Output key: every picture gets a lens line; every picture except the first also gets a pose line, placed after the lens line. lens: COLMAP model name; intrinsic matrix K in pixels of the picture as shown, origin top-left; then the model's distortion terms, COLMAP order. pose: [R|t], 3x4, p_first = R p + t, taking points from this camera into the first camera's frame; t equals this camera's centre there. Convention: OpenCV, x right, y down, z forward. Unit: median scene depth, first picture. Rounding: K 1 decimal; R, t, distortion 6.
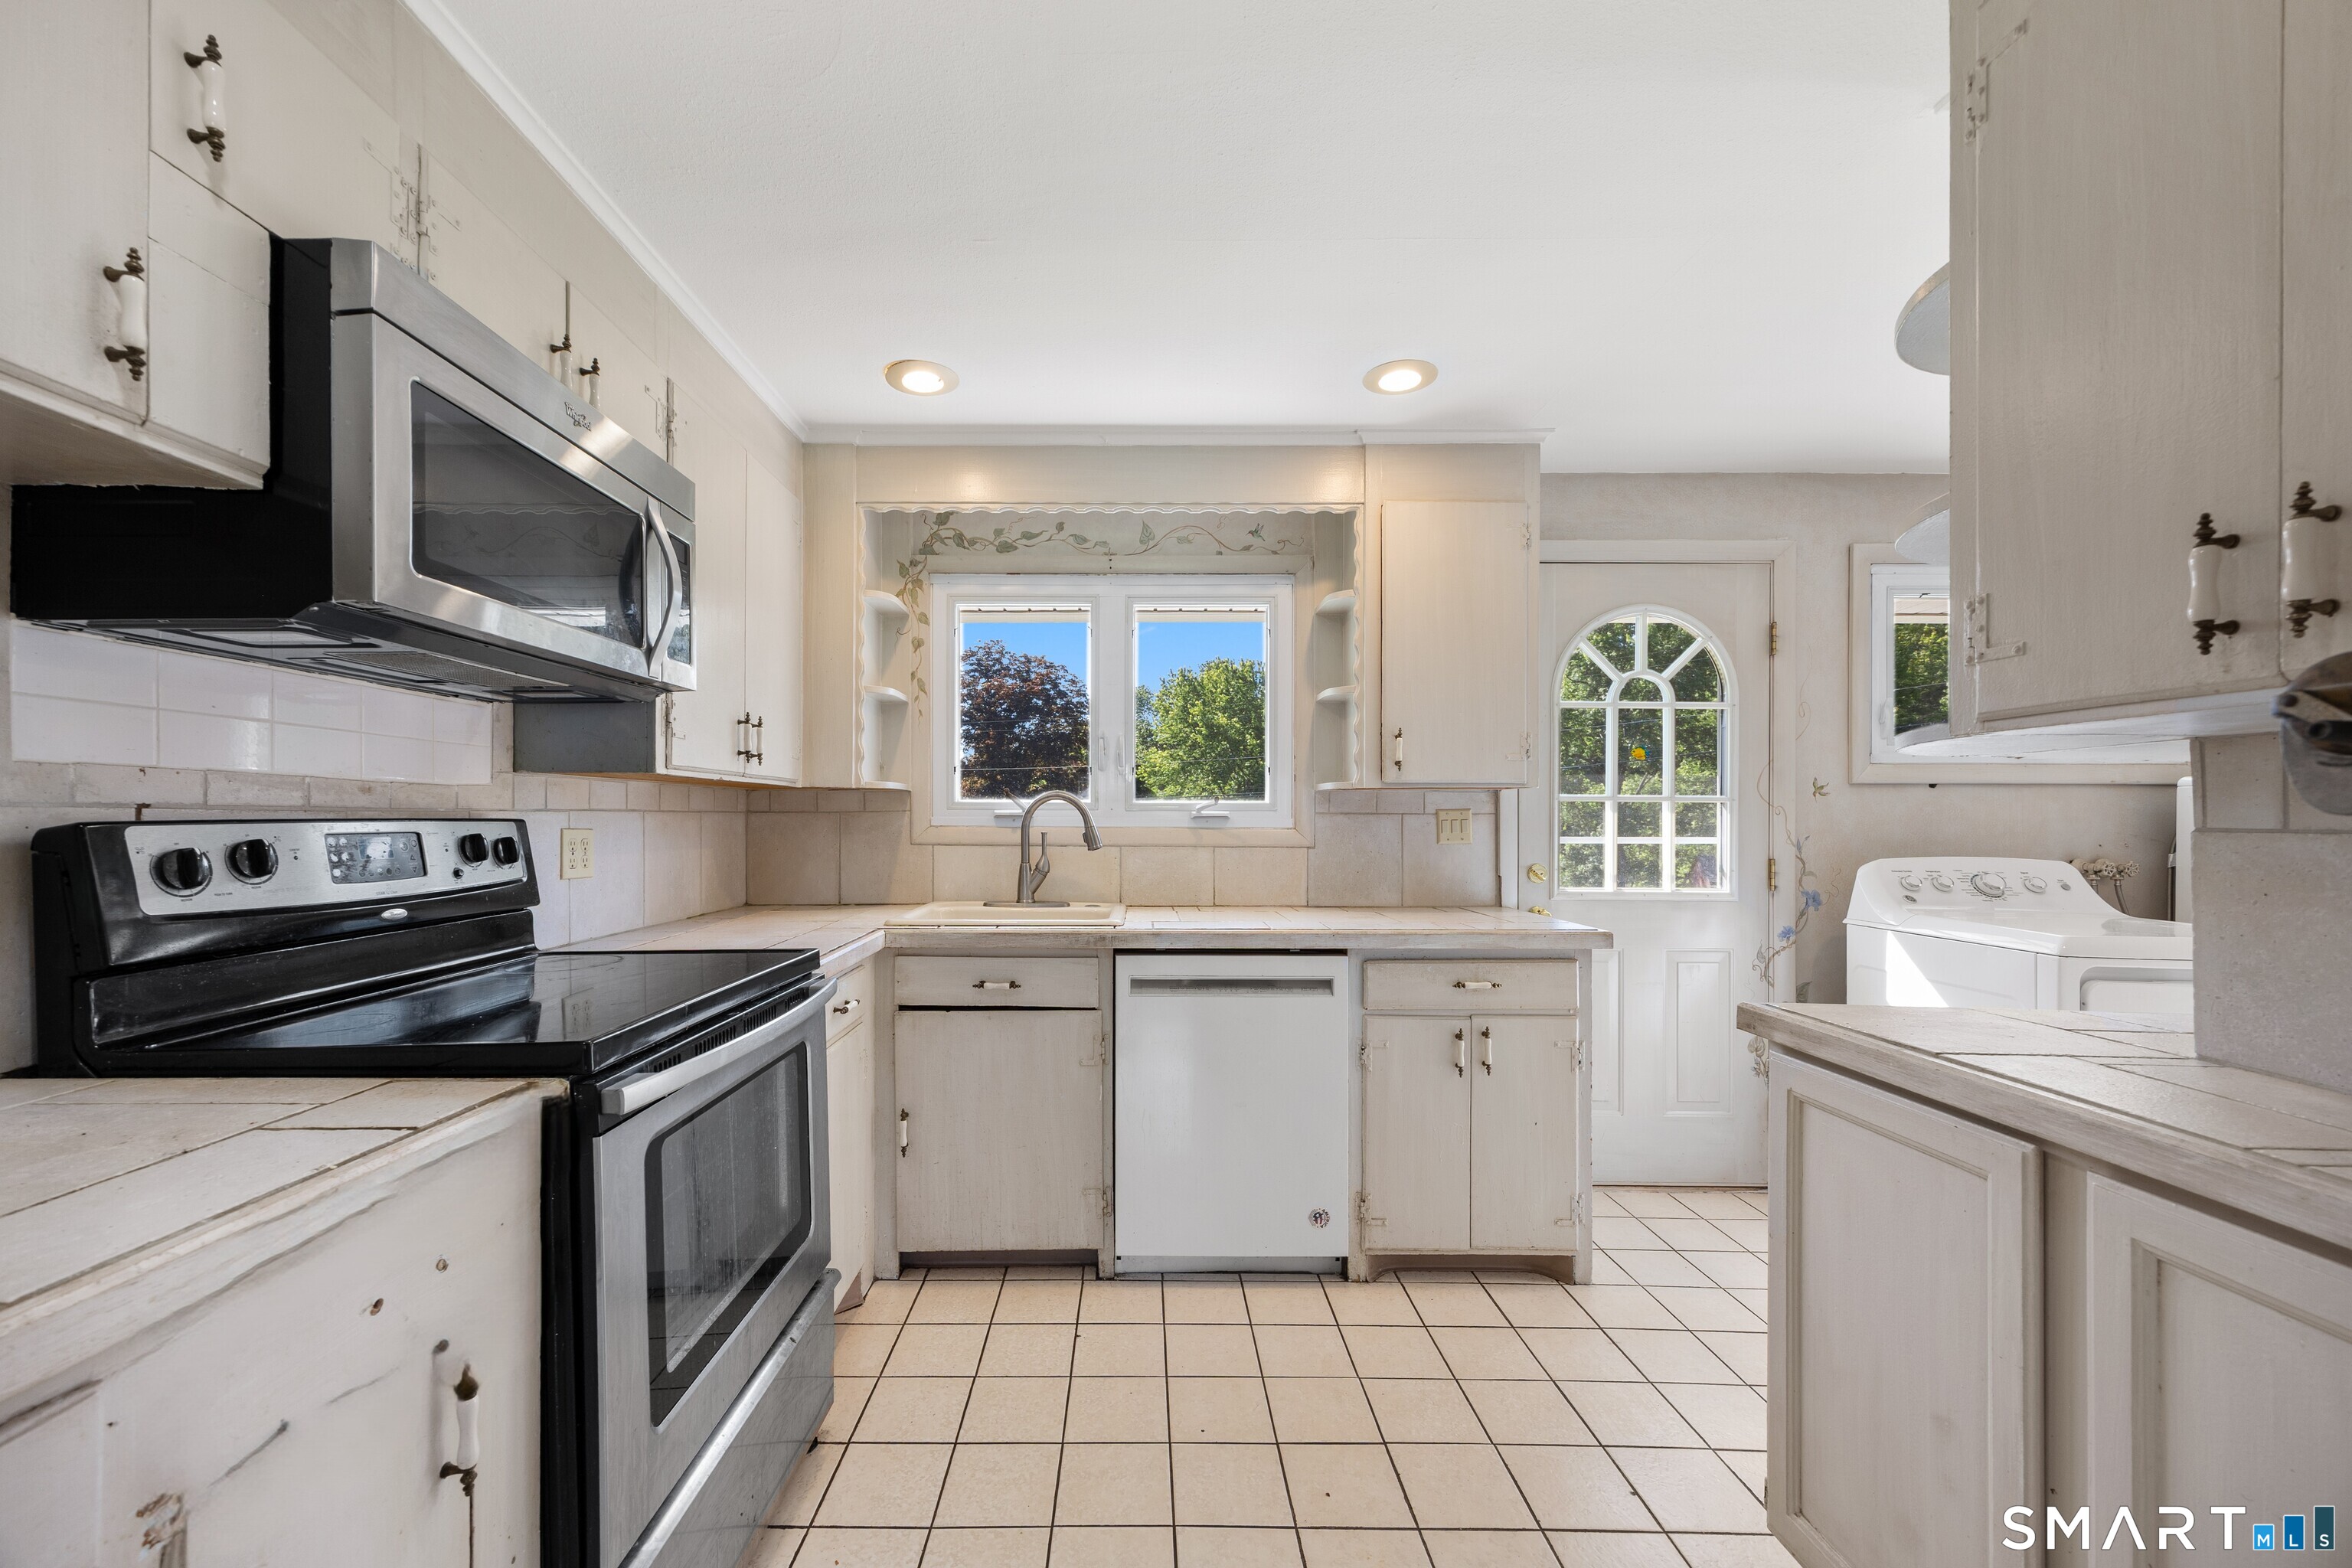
lens RADIAL K [[914.2, 0, 1113.2], [0, 914.2, 819.3], [0, 0, 1]] dist [0.000700, 0.000092]
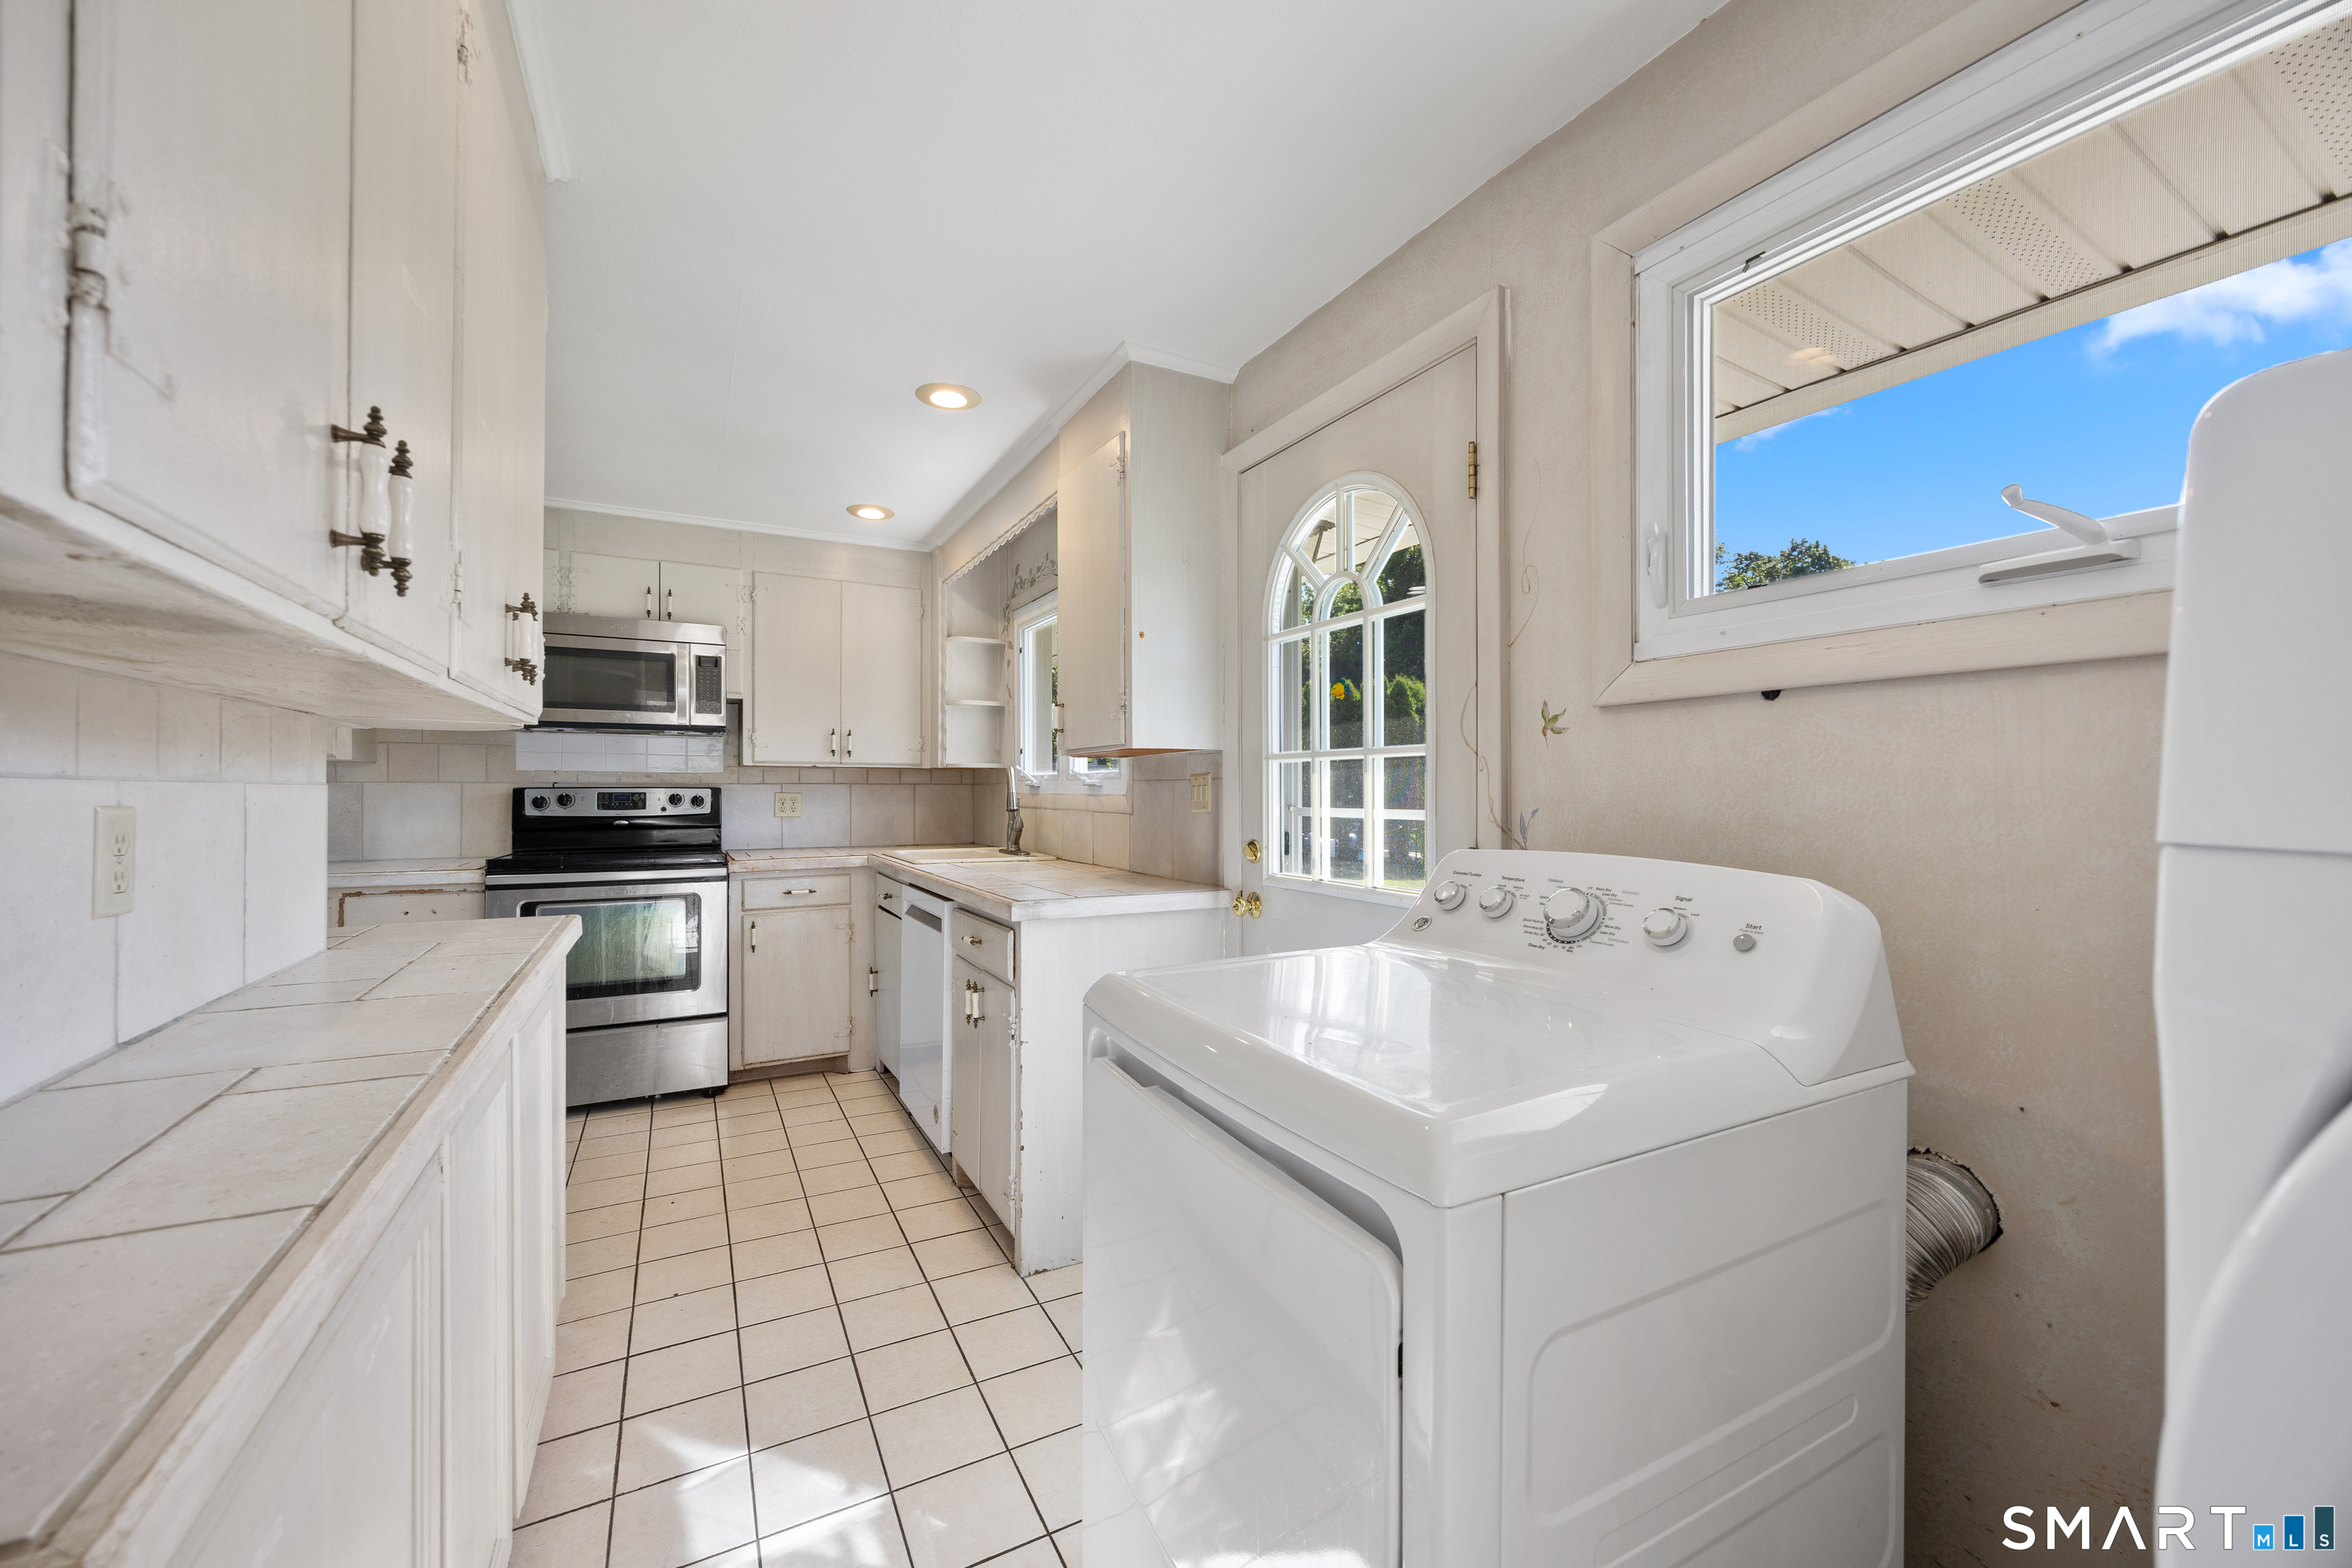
lens RADIAL K [[914.2, 0, 1177.1], [0, 914.2, 792.3], [0, 0, 1]] dist [0.000700, 0.000092]
pose [[0.479992, -0.001837, -0.877271, 1.142226], [-0.001154, 0.999996, -0.002725, 0.009721], [0.877272, 0.002321, 0.479988, 0.553672]]
